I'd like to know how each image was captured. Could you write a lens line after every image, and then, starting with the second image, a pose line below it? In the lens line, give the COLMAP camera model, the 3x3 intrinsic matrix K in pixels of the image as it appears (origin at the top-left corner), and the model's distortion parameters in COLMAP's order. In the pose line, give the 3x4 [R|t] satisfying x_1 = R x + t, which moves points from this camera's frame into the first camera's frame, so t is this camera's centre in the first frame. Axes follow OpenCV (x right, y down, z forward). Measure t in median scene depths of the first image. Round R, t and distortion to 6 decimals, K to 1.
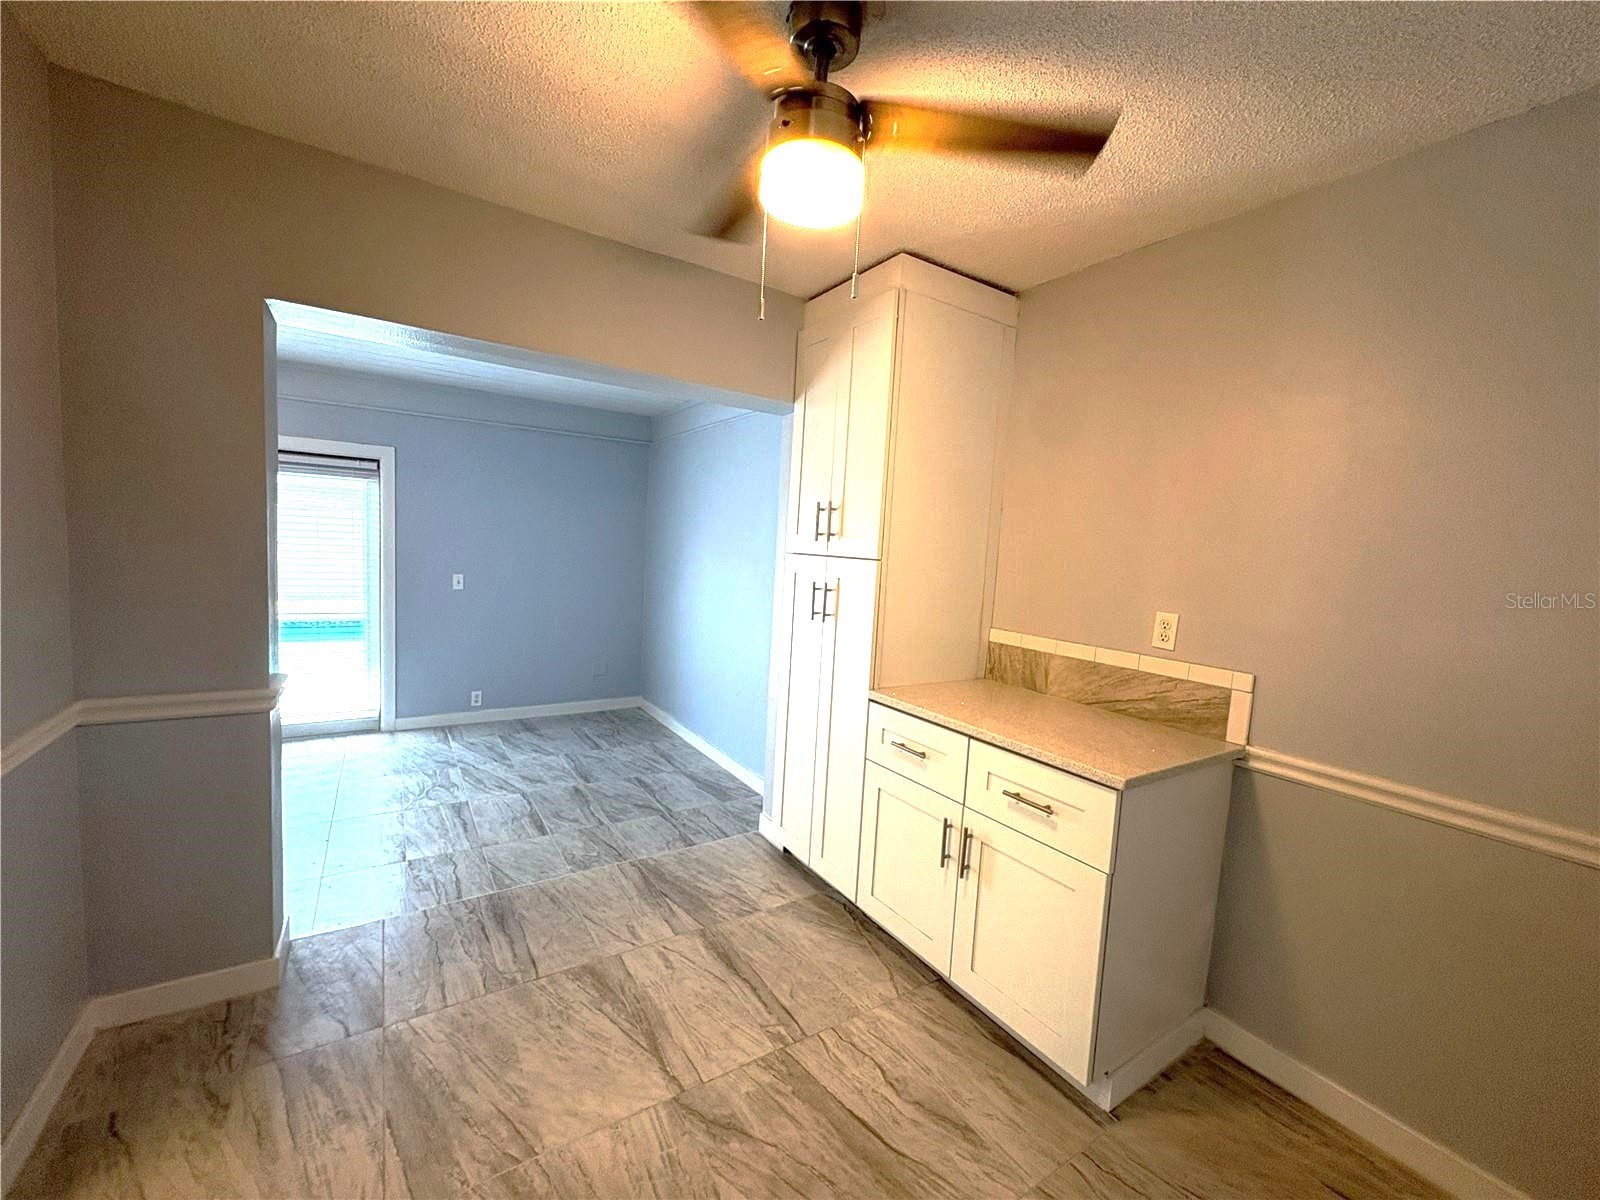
lens RADIAL K [[637.8, 0, 799.2], [0, 637.8, 600.6], [0, 0, 1]] dist [0.000164, -0.000046]
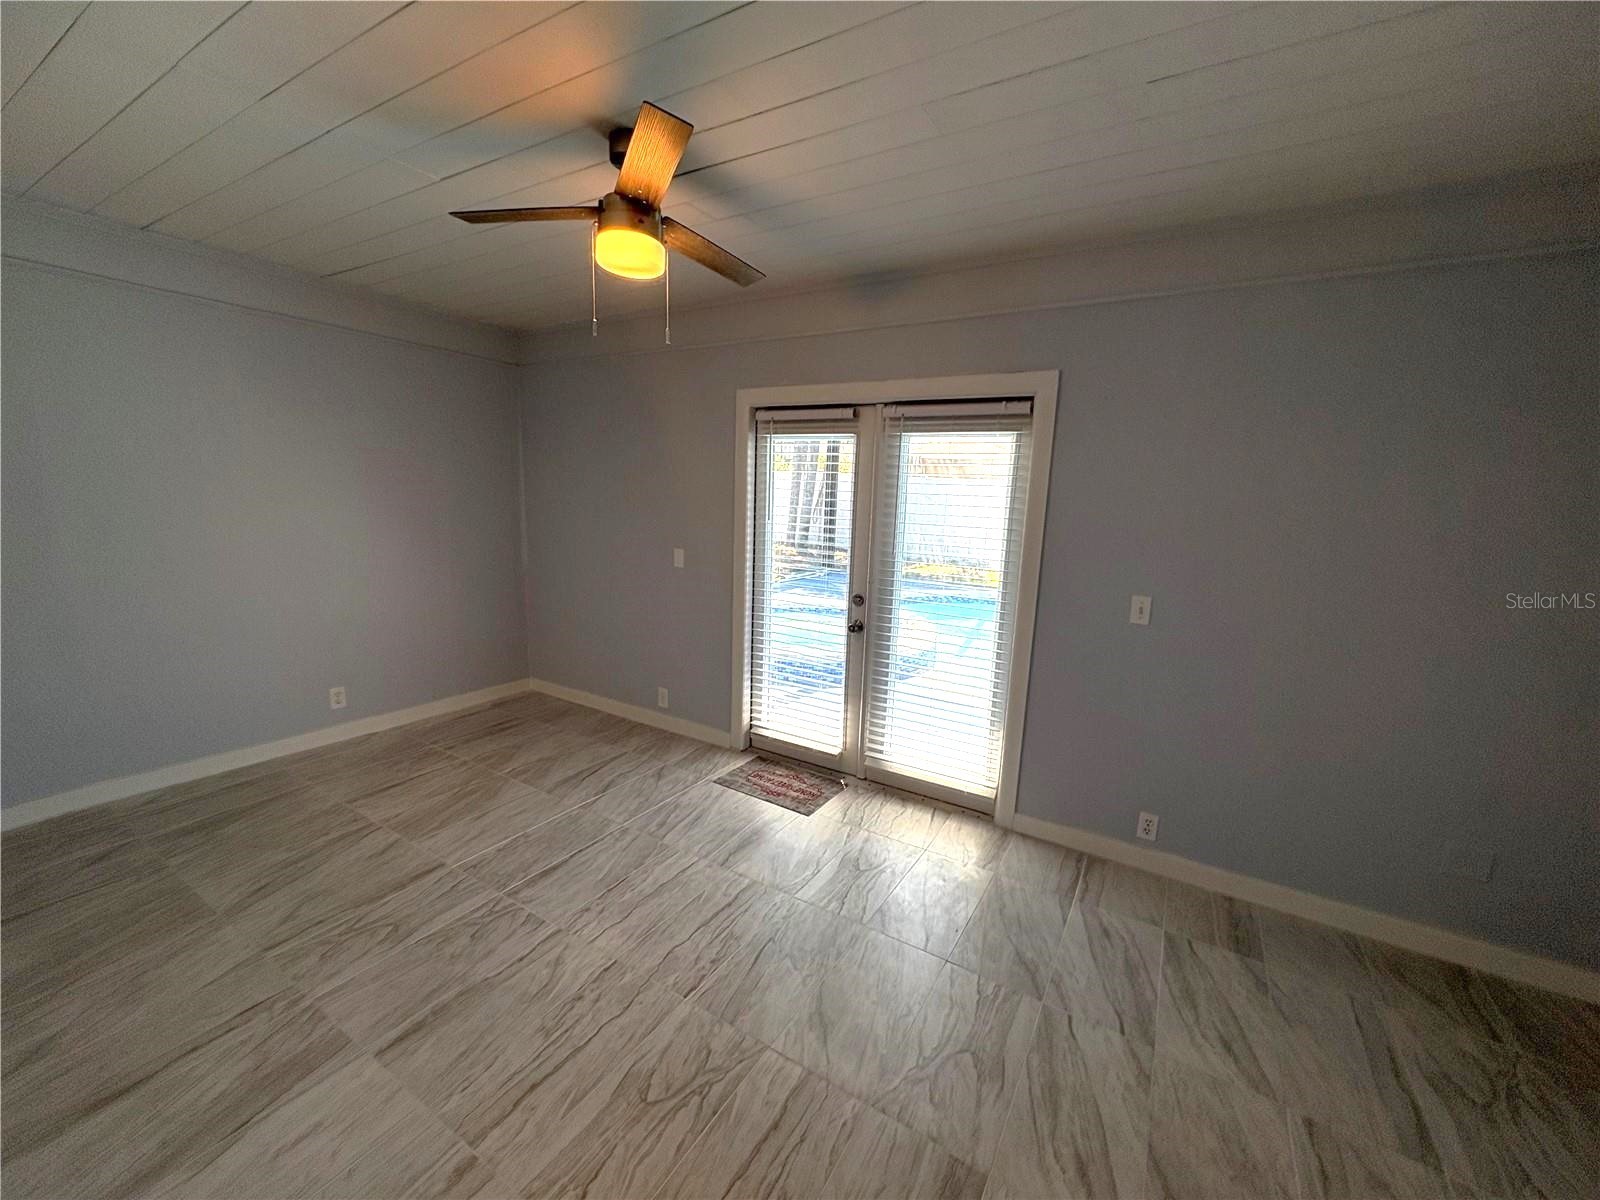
lens RADIAL K [[637.8, 0, 799.2], [0, 637.8, 600.6], [0, 0, 1]] dist [0.000164, -0.000046]
pose [[0.432032, 0.123448, -0.893369, -0.210922], [-0.086725, 0.991683, 0.095093, -0.073819], [0.897679, 0.036394, 0.439145, 0.591811]]
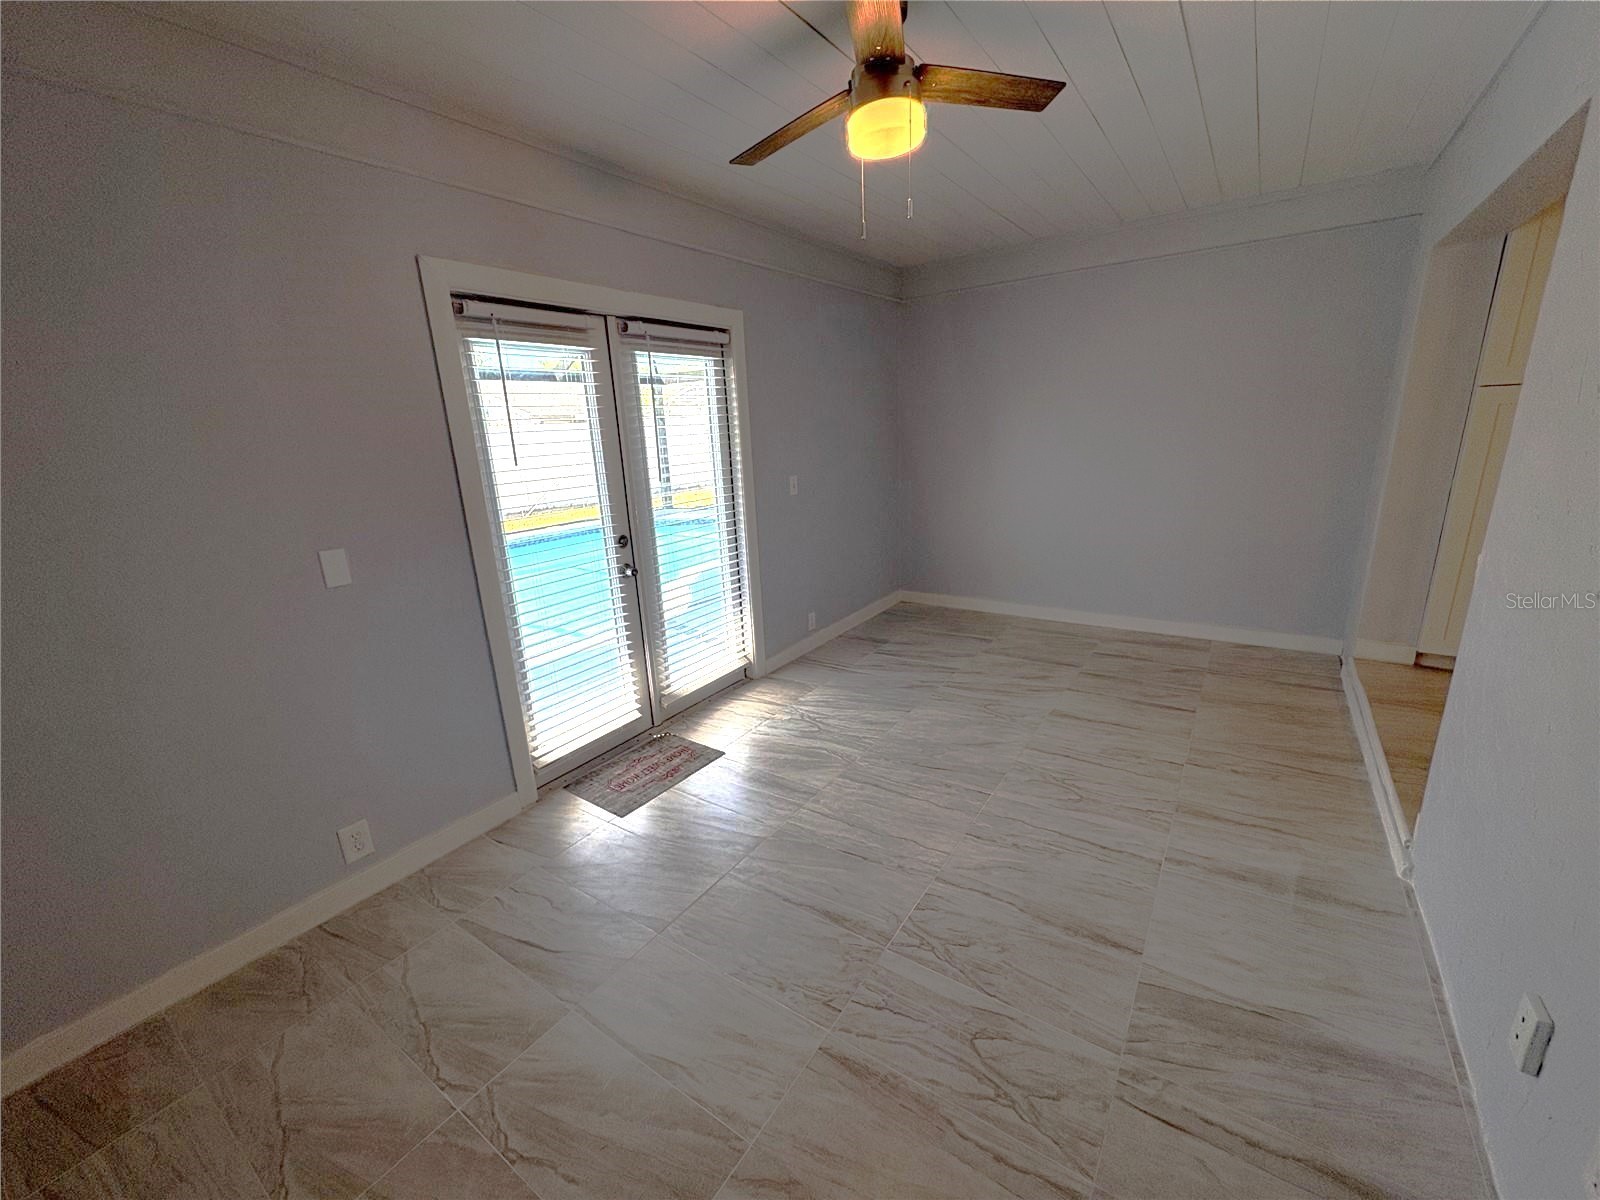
lens RADIAL K [[640.3, 0, 800.0], [0, 640.3, 600.0], [0, 0, 1]] dist [0.000669, 0.000154]
pose [[0.920605, -0.193123, 0.339396, -0.971471], [0.129123, 0.970802, 0.202163, -0.060064], [-0.368529, -0.142288, 0.918662, 0.263728]]
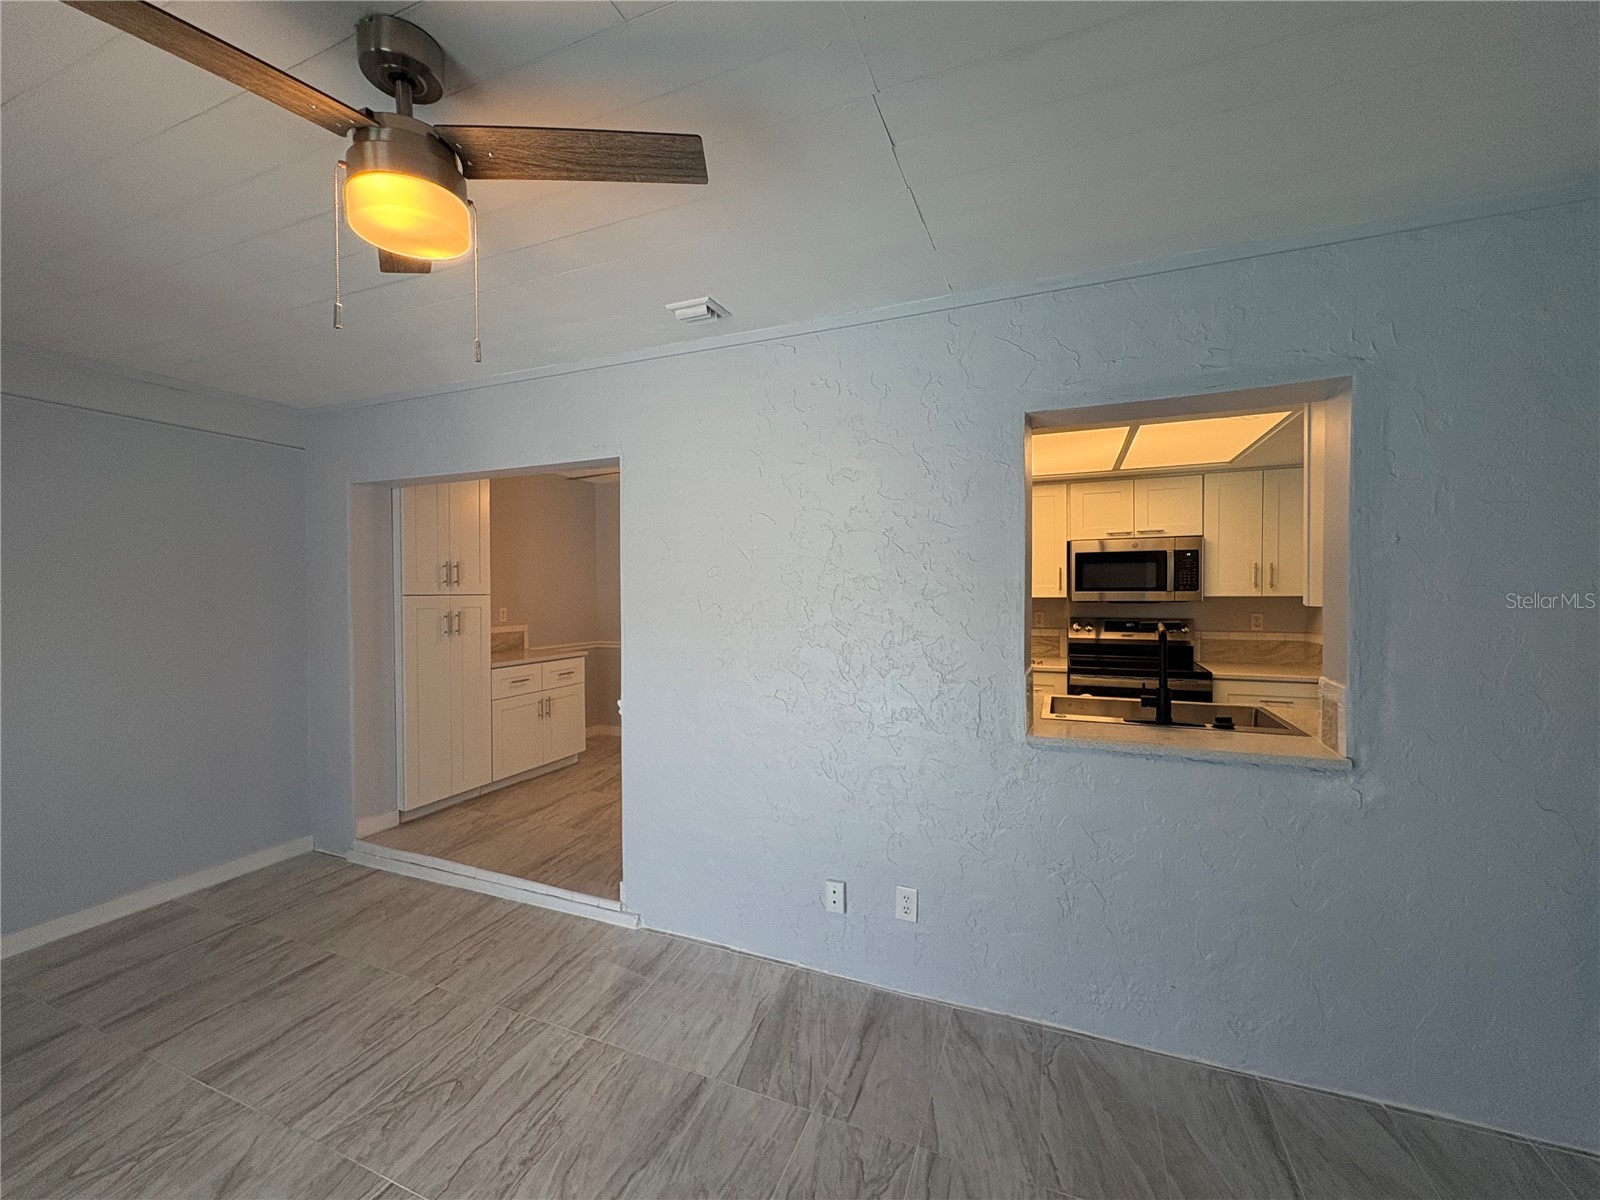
lens RADIAL K [[637.8, 0, 799.2], [0, 637.8, 600.6], [0, 0, 1]] dist [0.000164, -0.000046]
pose [[-0.568700, -0.068971, 0.819648, -1.069494], [0.039664, 0.993020, 0.111080, -0.121024], [-0.821588, 0.095682, -0.561995, 0.713620]]
